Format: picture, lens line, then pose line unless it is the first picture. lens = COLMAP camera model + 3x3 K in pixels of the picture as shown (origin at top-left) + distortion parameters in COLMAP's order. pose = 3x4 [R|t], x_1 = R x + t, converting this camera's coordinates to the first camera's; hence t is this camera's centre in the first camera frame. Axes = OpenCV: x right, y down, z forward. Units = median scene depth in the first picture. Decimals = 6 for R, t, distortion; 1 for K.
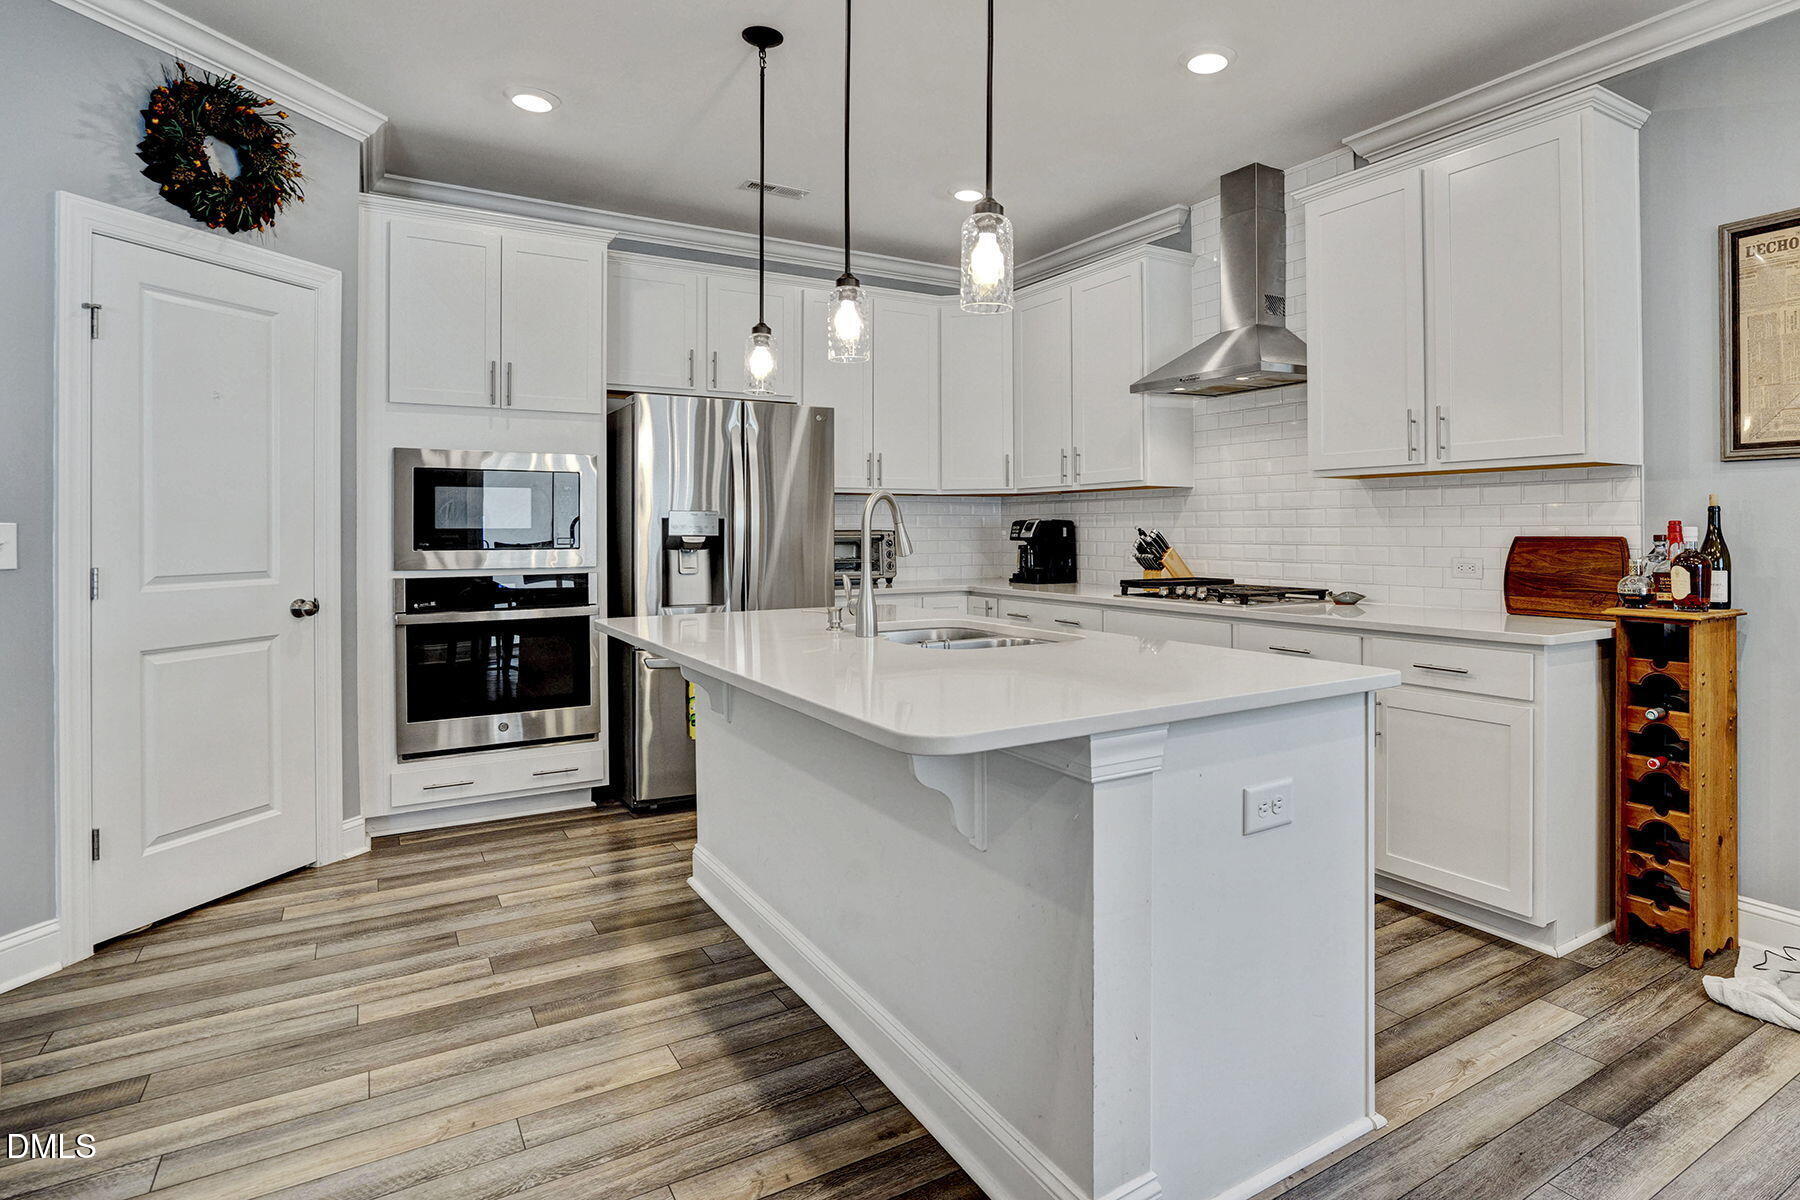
lens RADIAL K [[976.8, 0, 999.0], [0, 976.8, 523.6], [0, 0, 1]] dist [-0.038457, 0.012599]
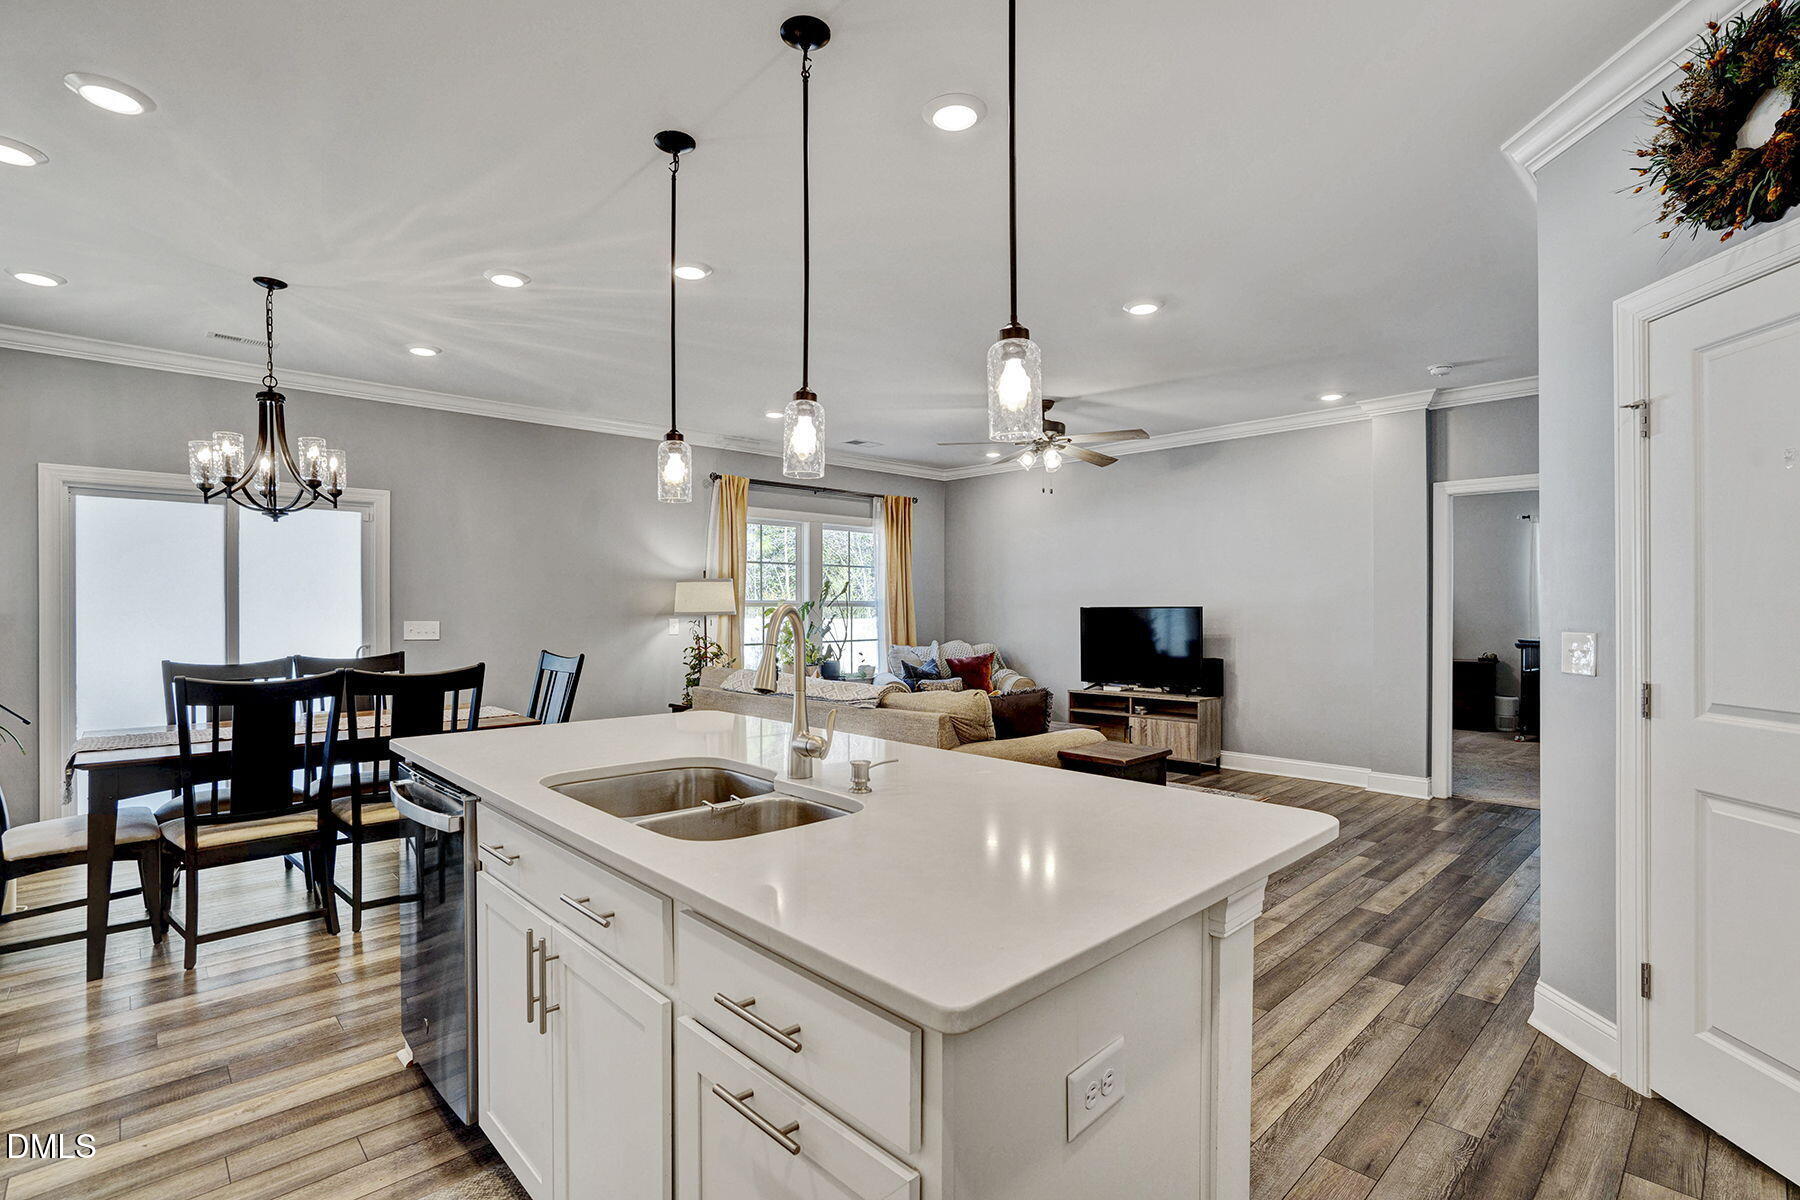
lens RADIAL K [[866.1, 0, 902.8], [0, 866.1, 610.7], [0, 0, 1]] dist [-0.033320, 0.013233]
pose [[-0.983096, 0.005857, -0.182998, -0.070052], [0.006393, 0.999977, -0.002338, -0.021883], [0.182980, -0.003469, -0.983111, 1.415327]]
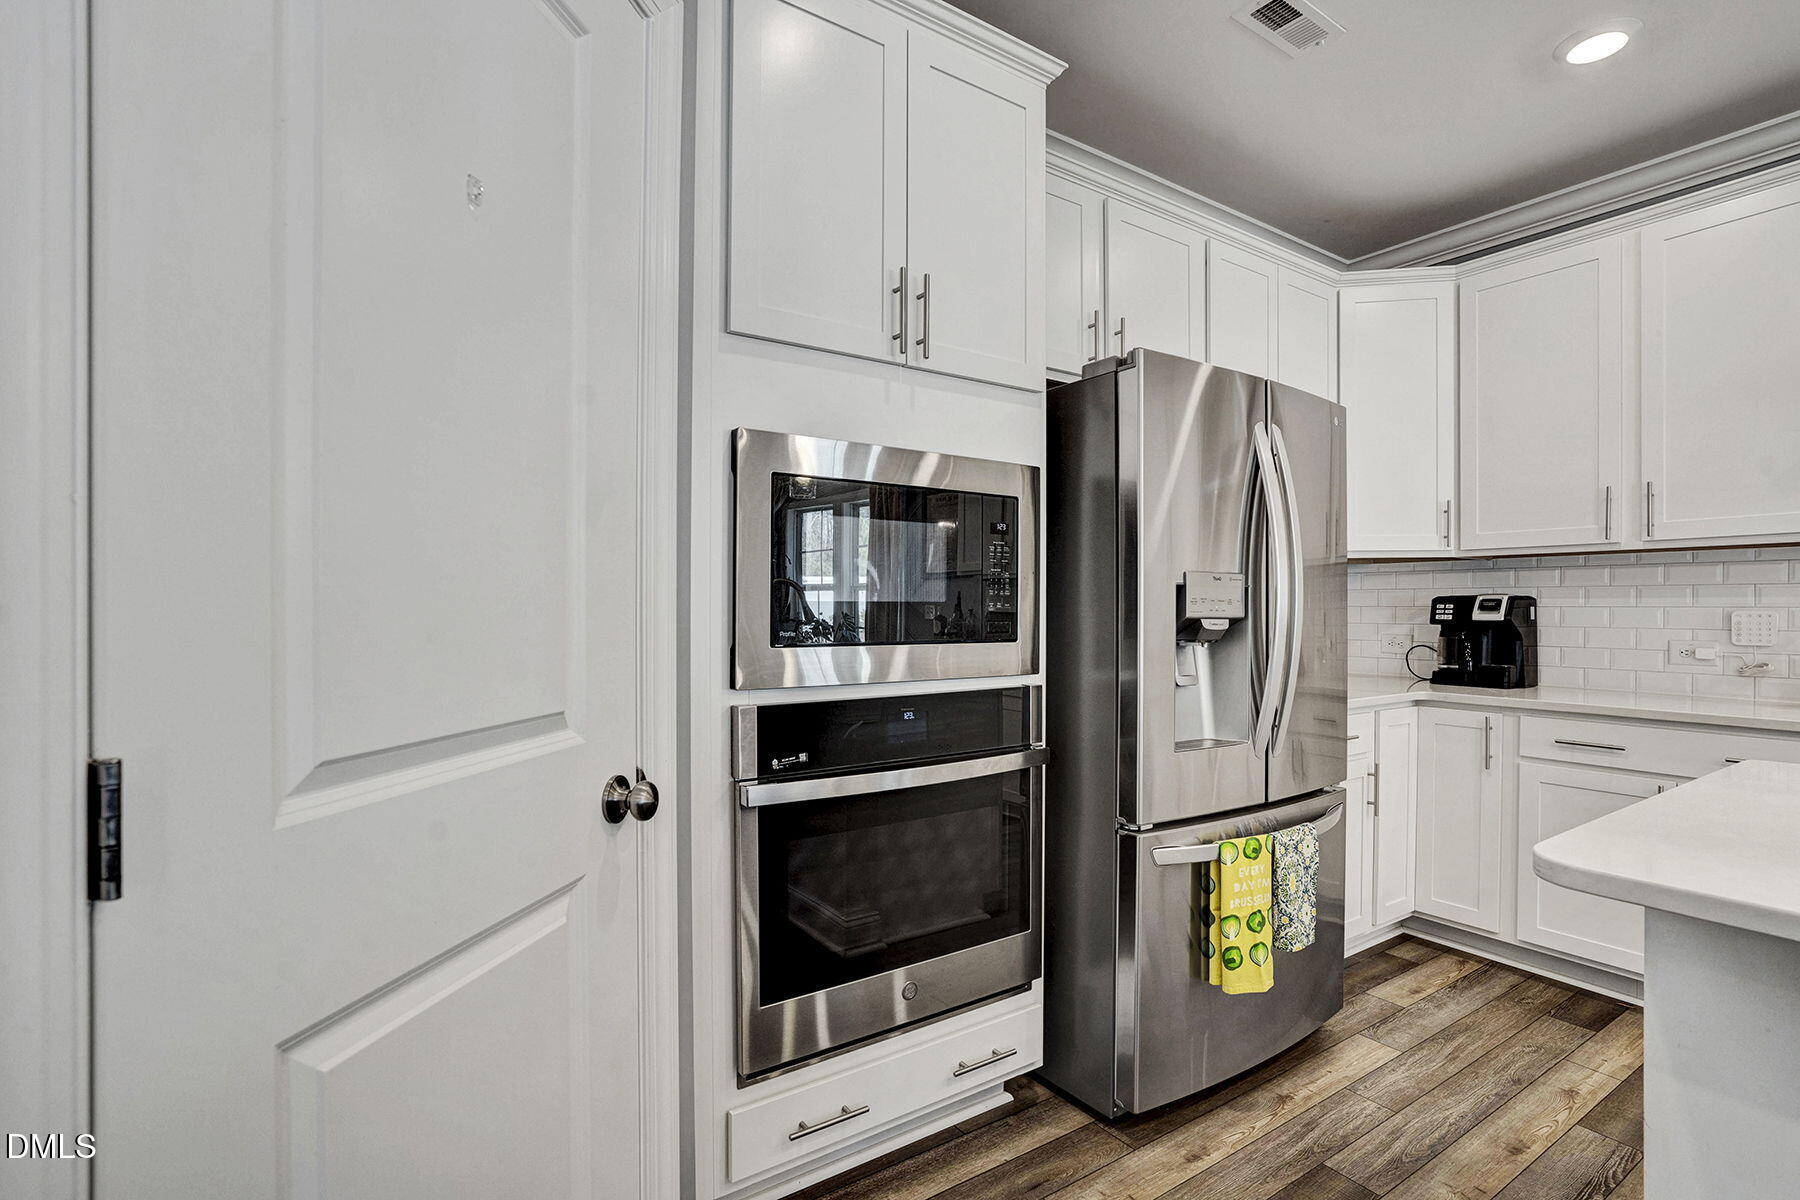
lens RADIAL K [[866.1, 0, 910.3], [0, 866.1, 607.7], [0, 0, 1]] dist [-0.033320, 0.013233]
pose [[0.999475, 0.002594, 0.032297, -0.634708], [-0.002577, 0.999997, -0.000553, 0.010056], [-0.032298, 0.000470, 0.999478, 0.659421]]
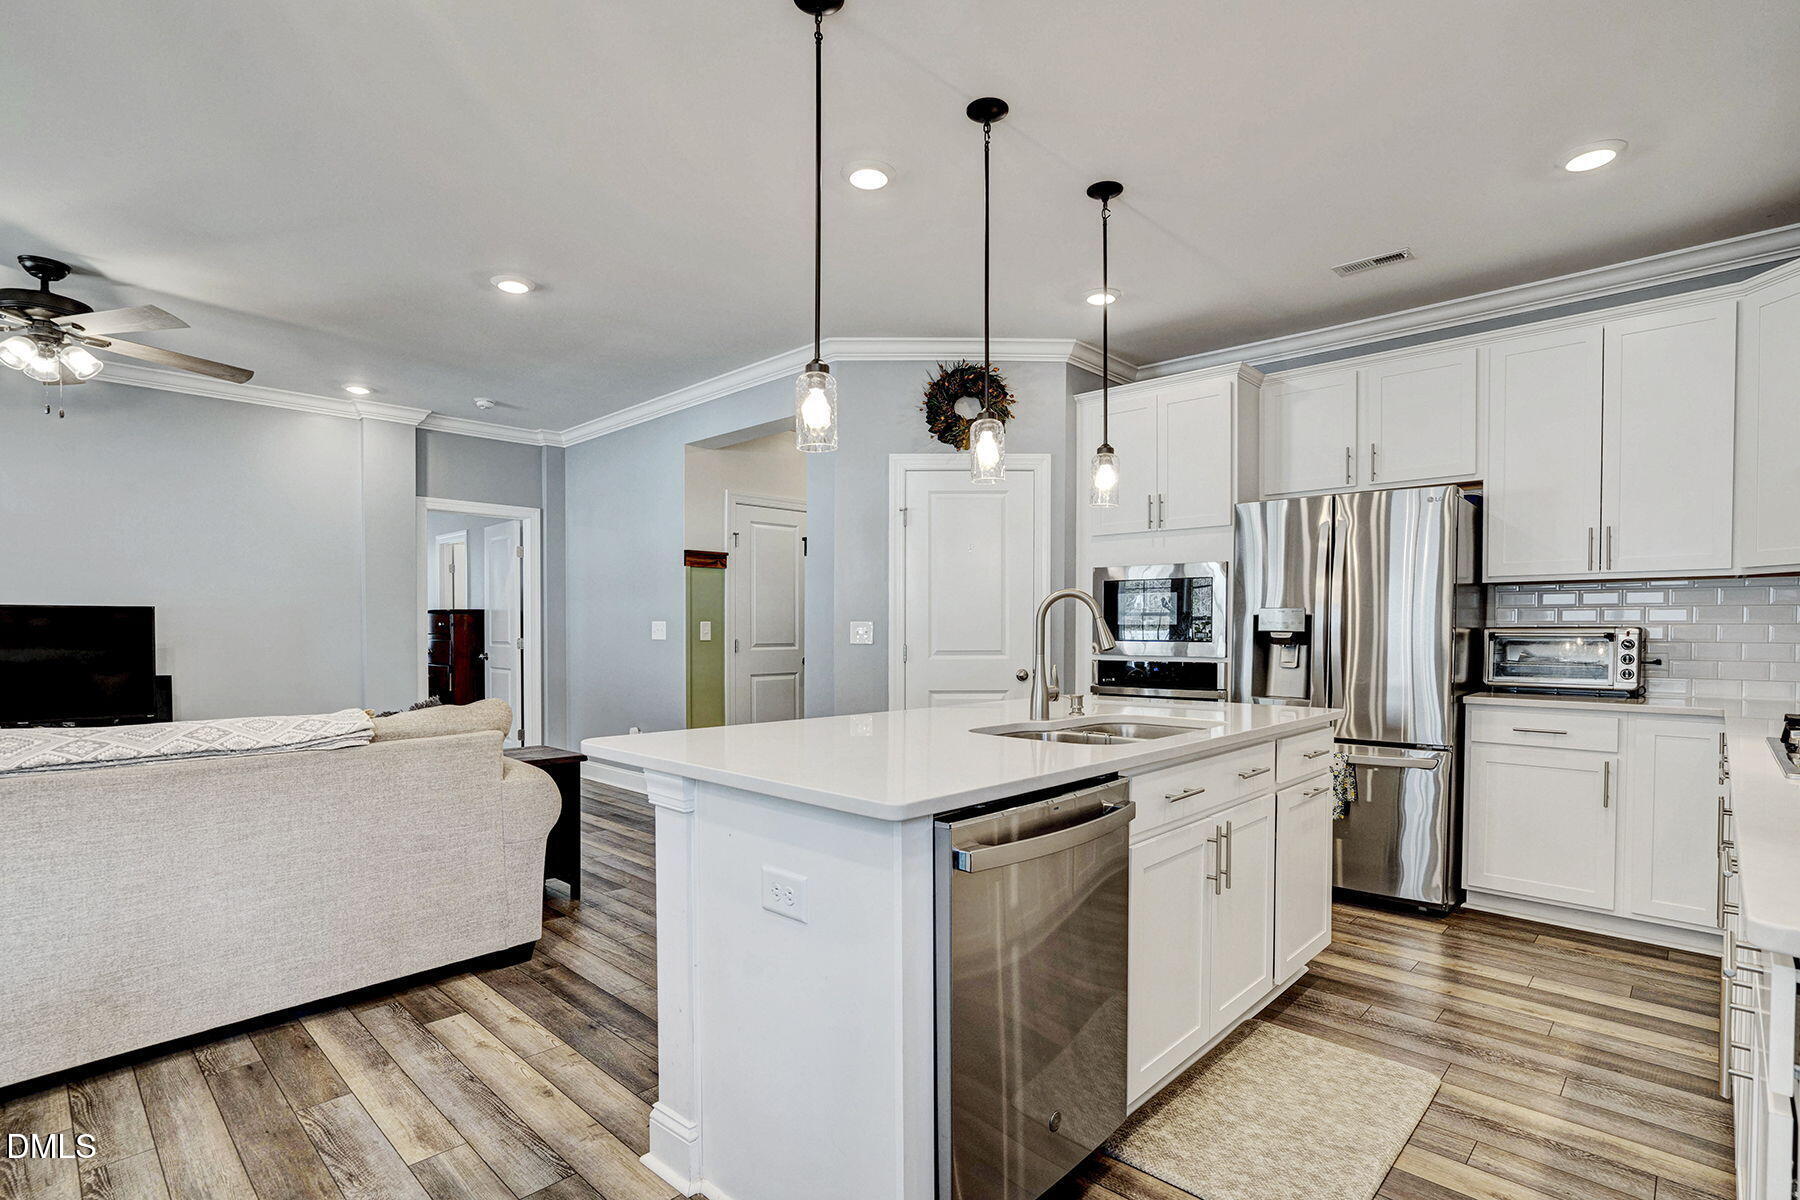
lens RADIAL K [[866.1, 0, 904.7], [0, 866.1, 645.9], [0, 0, 1]] dist [-0.033320, 0.013233]
pose [[0.226574, 0.023333, -0.973714, 0.635261], [0.002271, 0.999698, 0.024485, 0.005830], [0.973991, -0.007759, 0.226452, 0.496958]]
